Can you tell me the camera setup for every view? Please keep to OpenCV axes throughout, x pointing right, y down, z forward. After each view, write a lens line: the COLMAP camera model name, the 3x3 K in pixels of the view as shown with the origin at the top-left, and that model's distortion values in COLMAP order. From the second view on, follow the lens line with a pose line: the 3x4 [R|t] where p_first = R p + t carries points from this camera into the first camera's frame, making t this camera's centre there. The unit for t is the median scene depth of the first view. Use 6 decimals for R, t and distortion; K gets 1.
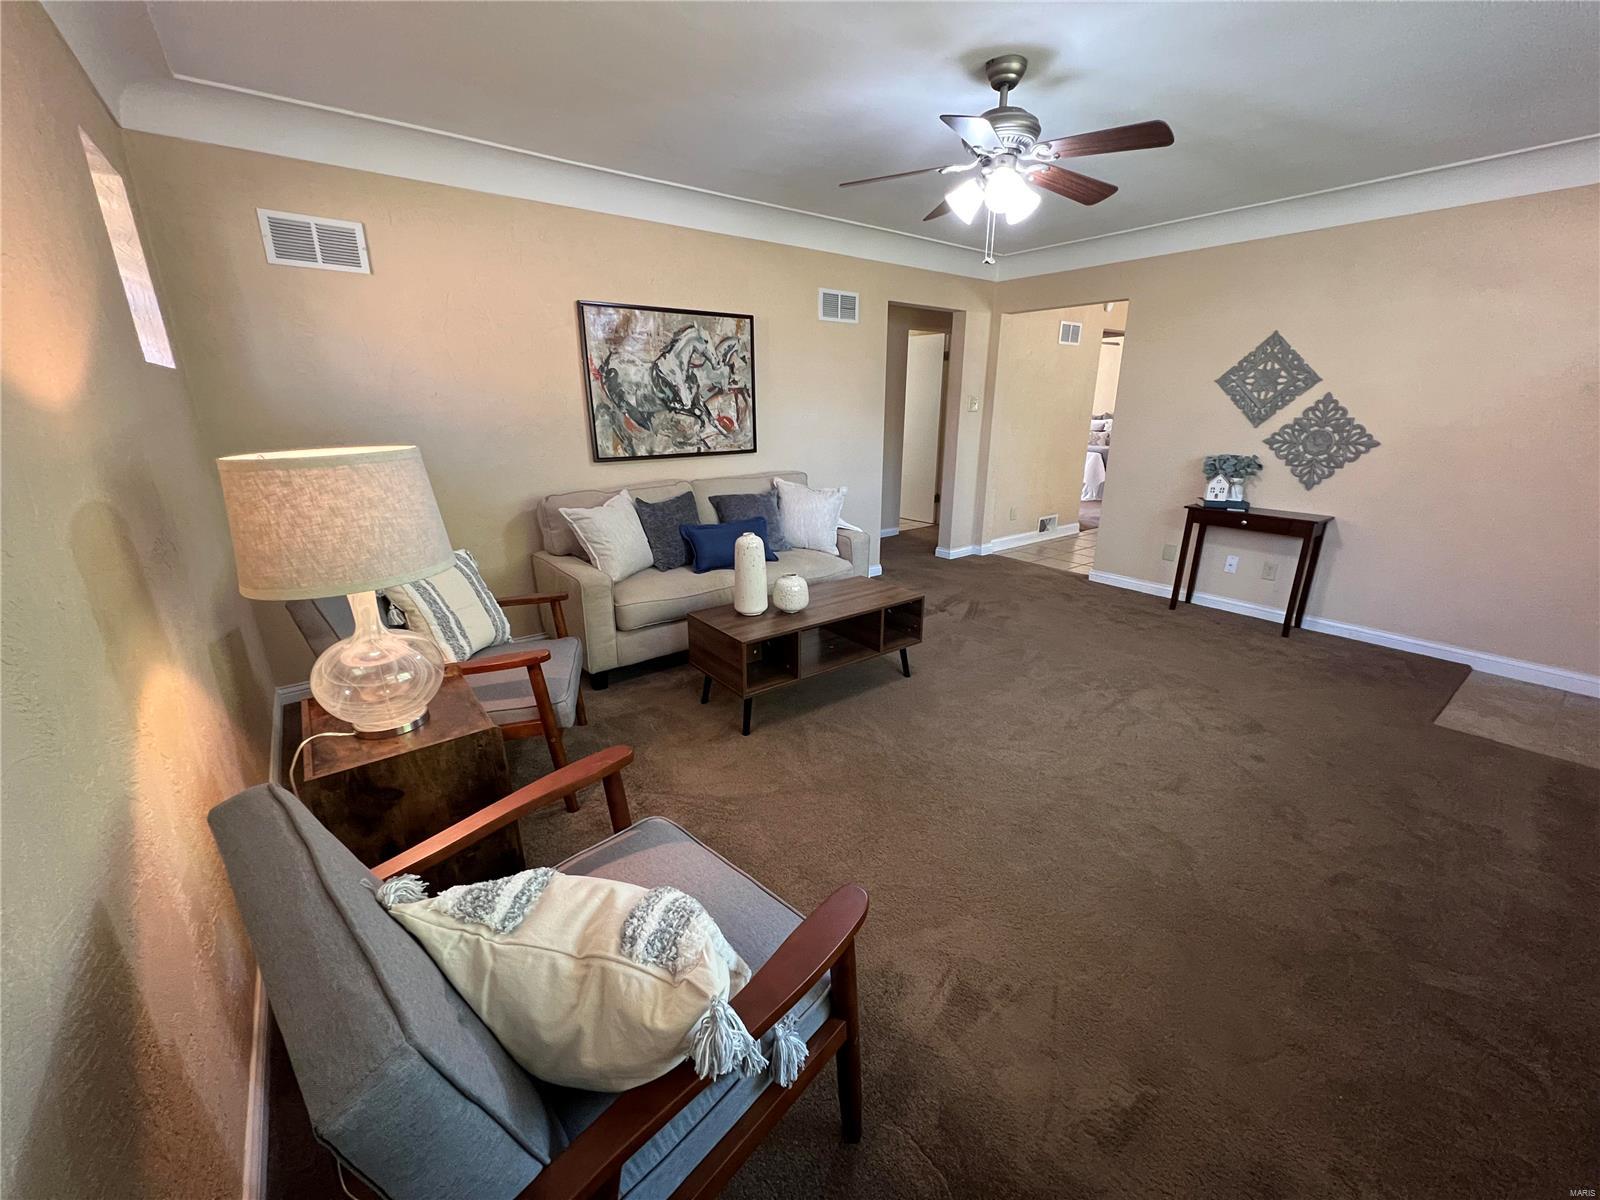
lens RADIAL K [[634.5, 0, 801.3], [0, 634.5, 603.4], [0, 0, 1]] dist [-0.002833, 0.000300]
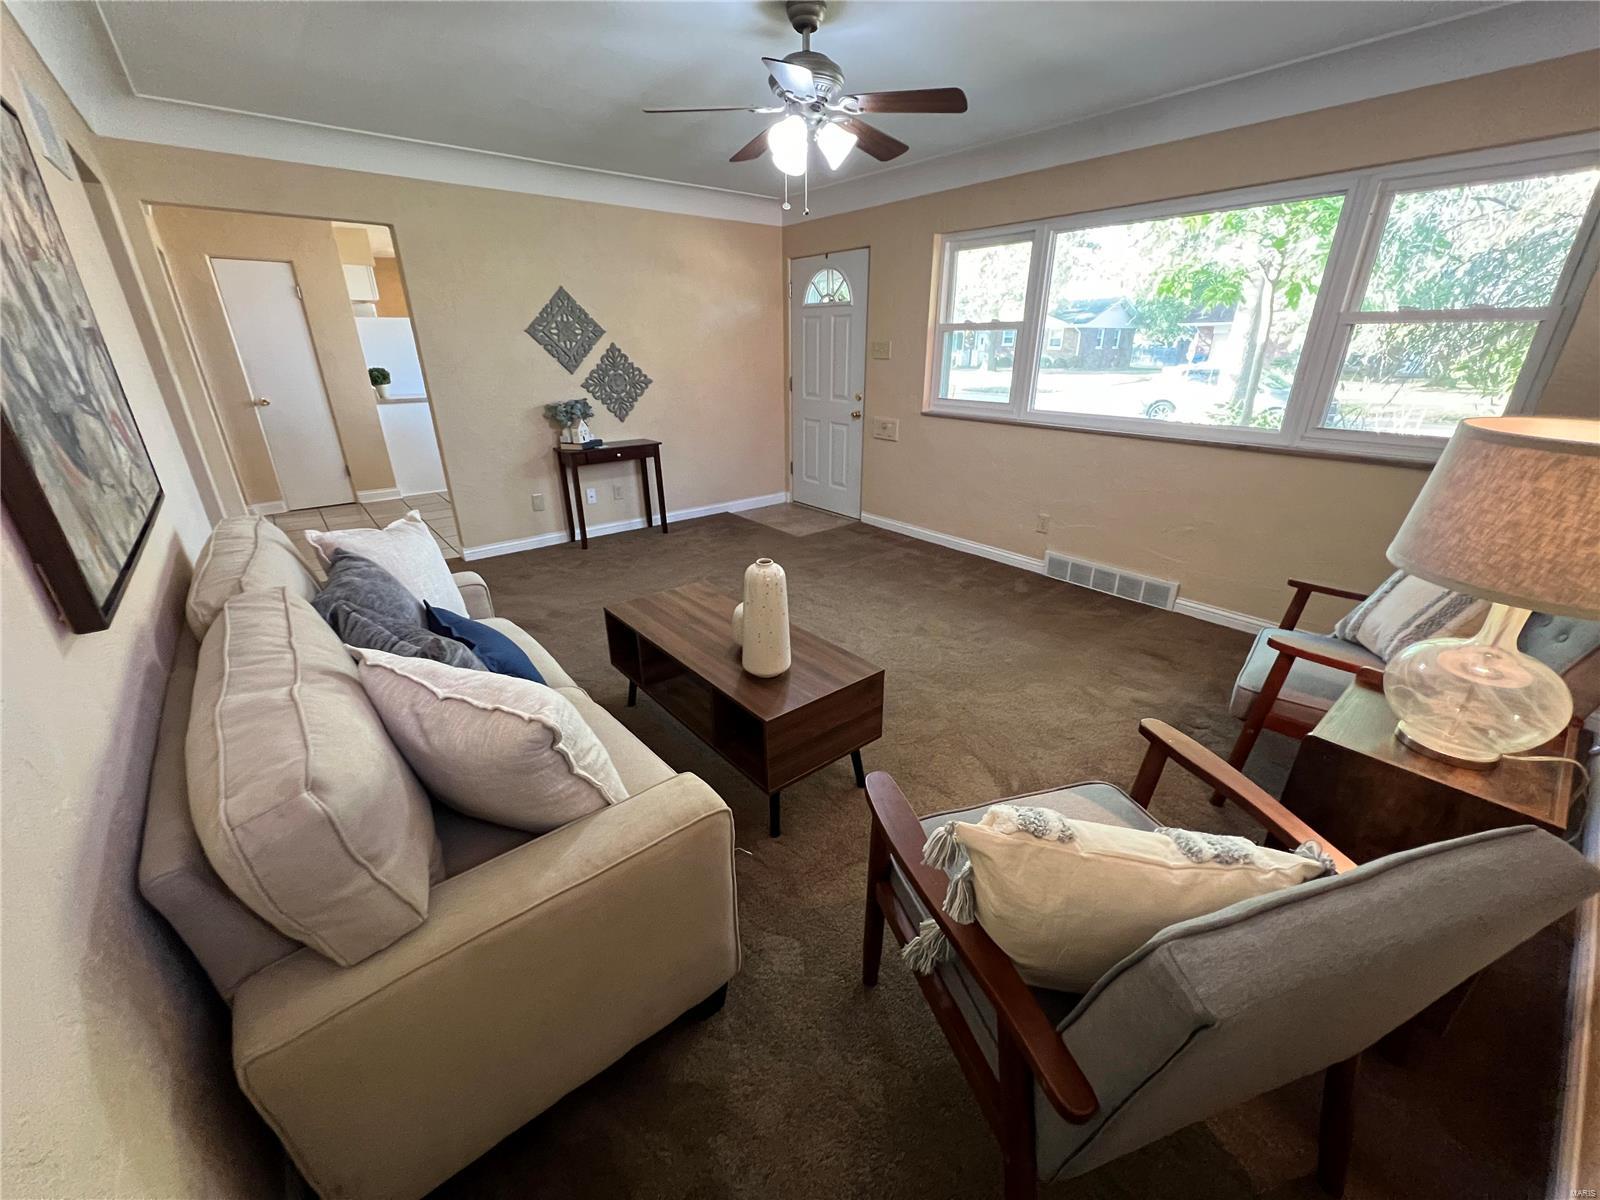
lens RADIAL K [[637.0, 0, 792.7], [0, 637.0, 607.4], [0, 0, 1]] dist [0.000533, 0.000077]
pose [[-0.026890, -0.382697, 0.923482, -0.552374], [0.310782, 0.874836, 0.371587, -0.234583], [-0.950101, 0.296993, 0.095411, 0.703230]]
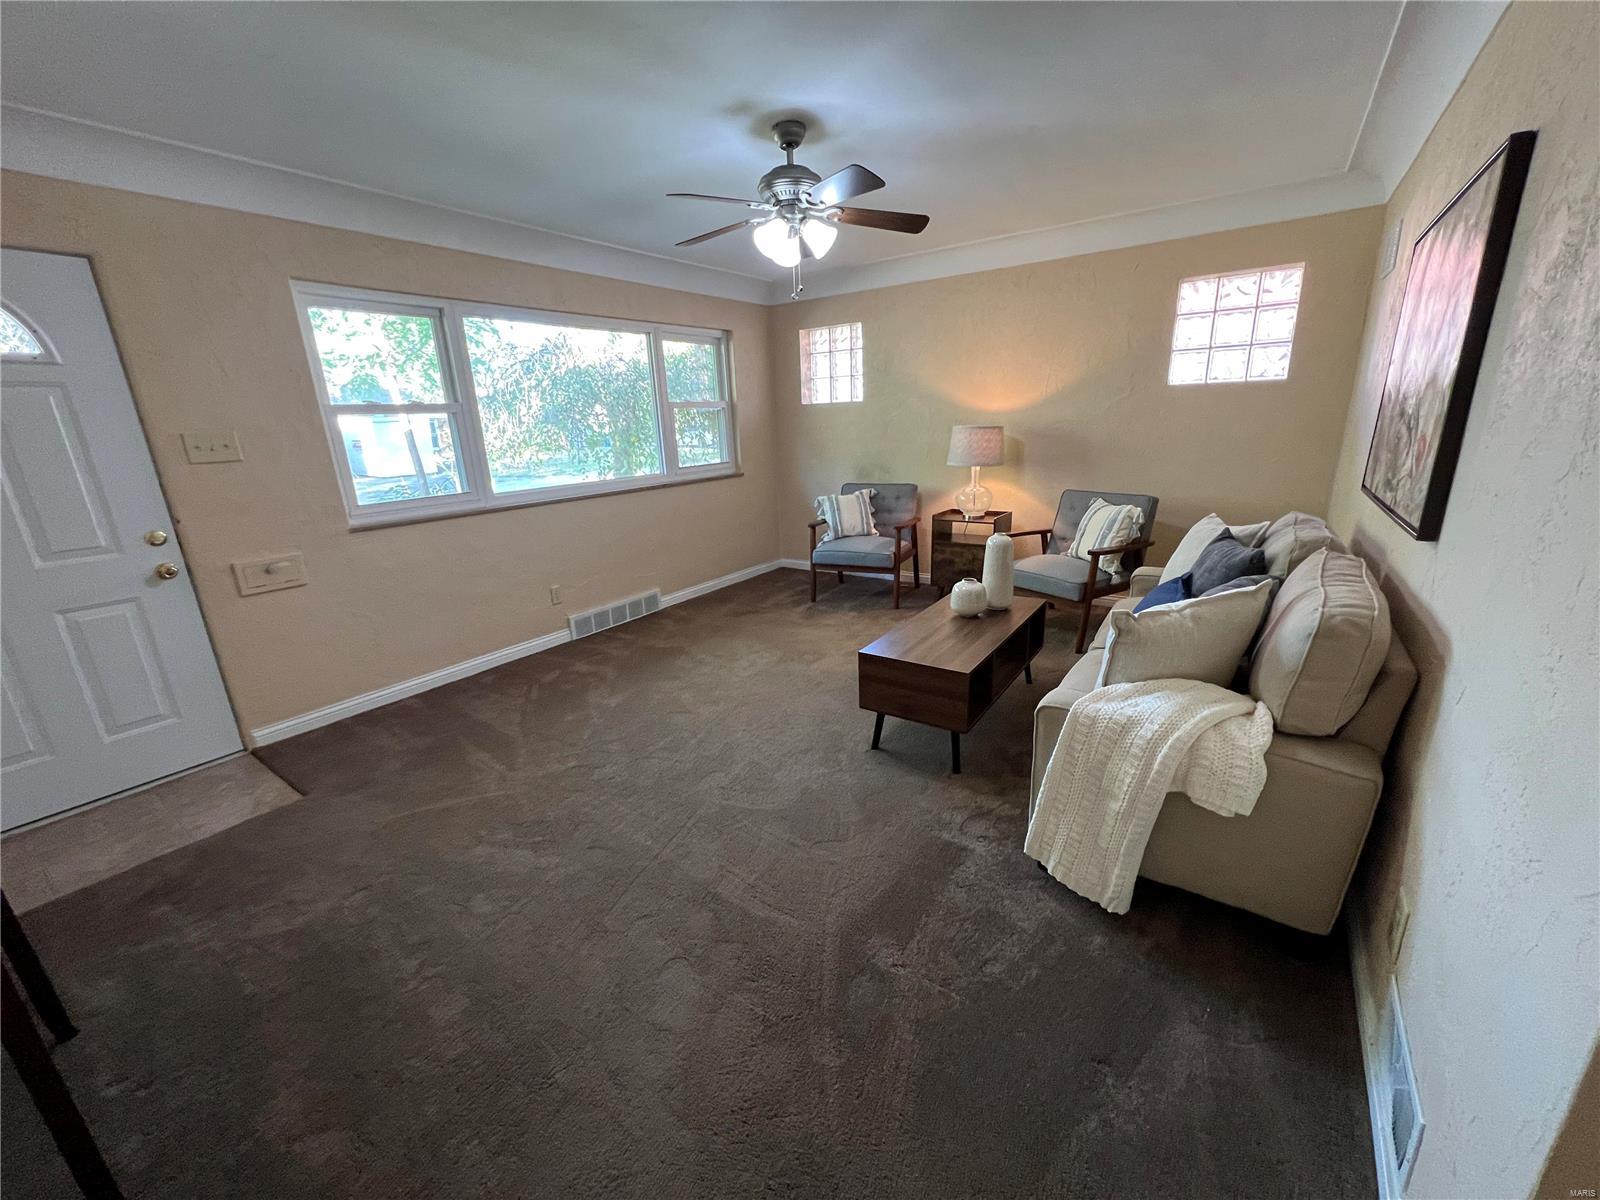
lens RADIAL K [[634.5, 0, 801.3], [0, 634.5, 603.4], [0, 0, 1]] dist [-0.002833, 0.000300]
pose [[-0.952541, 0.122918, -0.278489, 0.377442], [-0.053664, 0.832717, 0.551093, -0.434966], [0.299642, 0.539883, -0.786601, 1.343406]]
